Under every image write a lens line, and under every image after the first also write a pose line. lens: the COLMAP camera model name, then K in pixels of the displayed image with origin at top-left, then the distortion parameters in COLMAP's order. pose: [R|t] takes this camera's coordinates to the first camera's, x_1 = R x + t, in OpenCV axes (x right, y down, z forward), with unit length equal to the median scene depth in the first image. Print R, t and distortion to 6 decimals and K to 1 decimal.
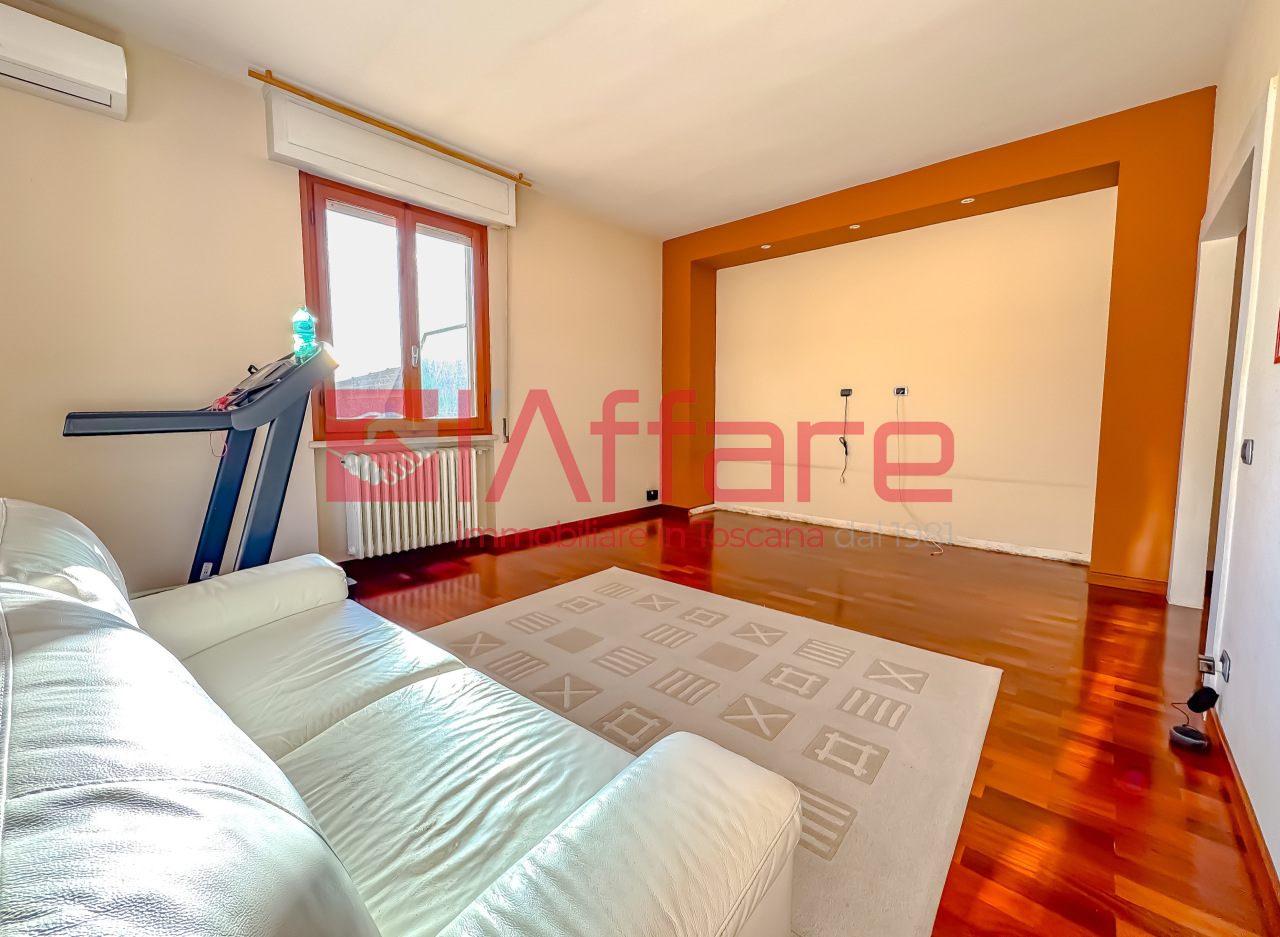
lens RADIAL K [[519.5, 0, 639.5], [0, 519.5, 459.5], [0, 0, 1]] dist [-0.006329, 0.001664]
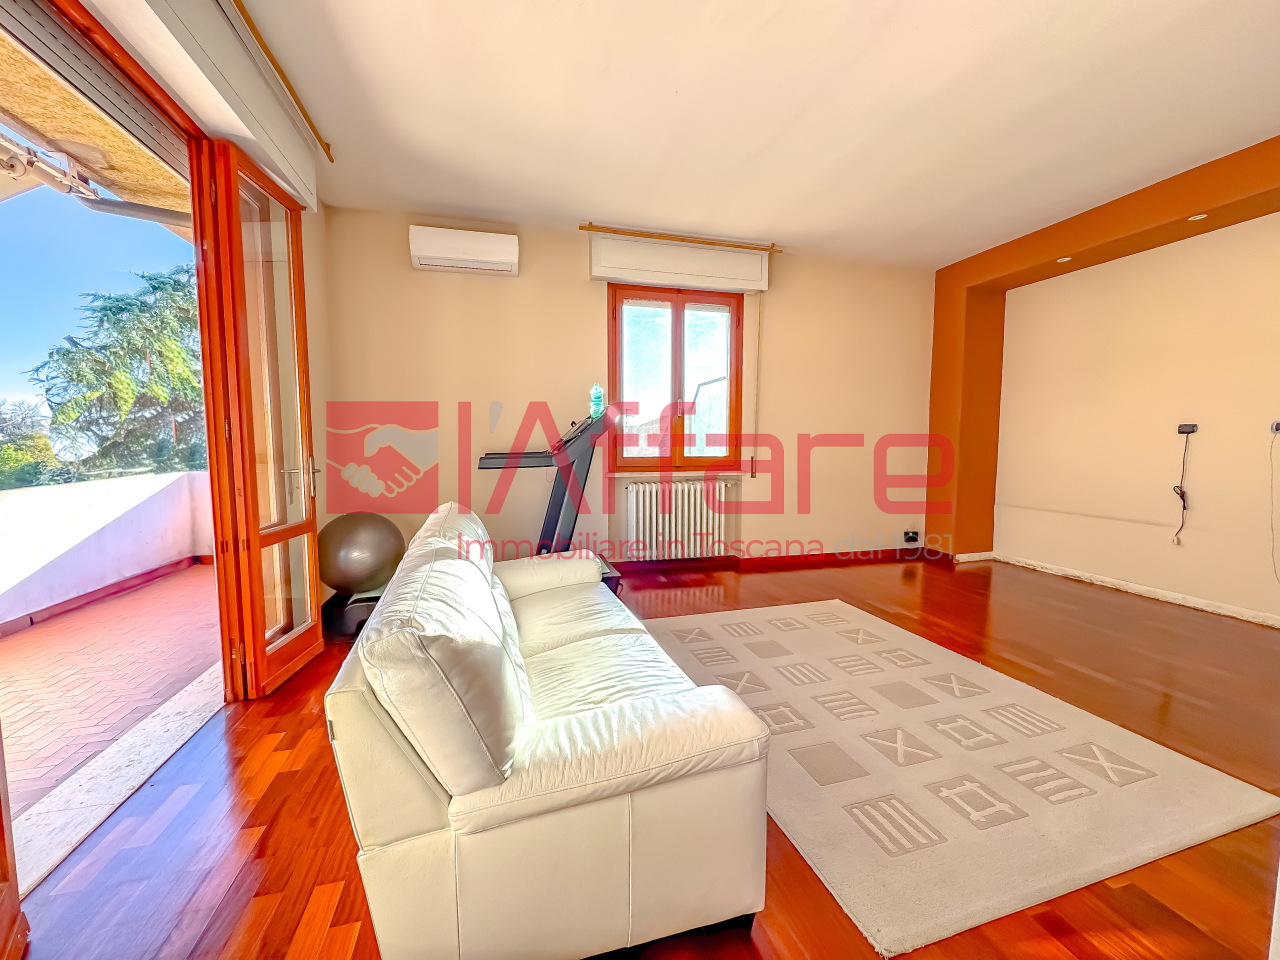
lens RADIAL K [[519.5, 0, 644.6], [0, 519.5, 483.2], [0, 0, 1]] dist [-0.006329, 0.001664]
pose [[0.840453, 0.044203, -0.540078, 0.205537], [-0.049494, 0.998763, 0.004723, -0.017578], [0.539619, 0.022761, 0.841602, -0.123209]]
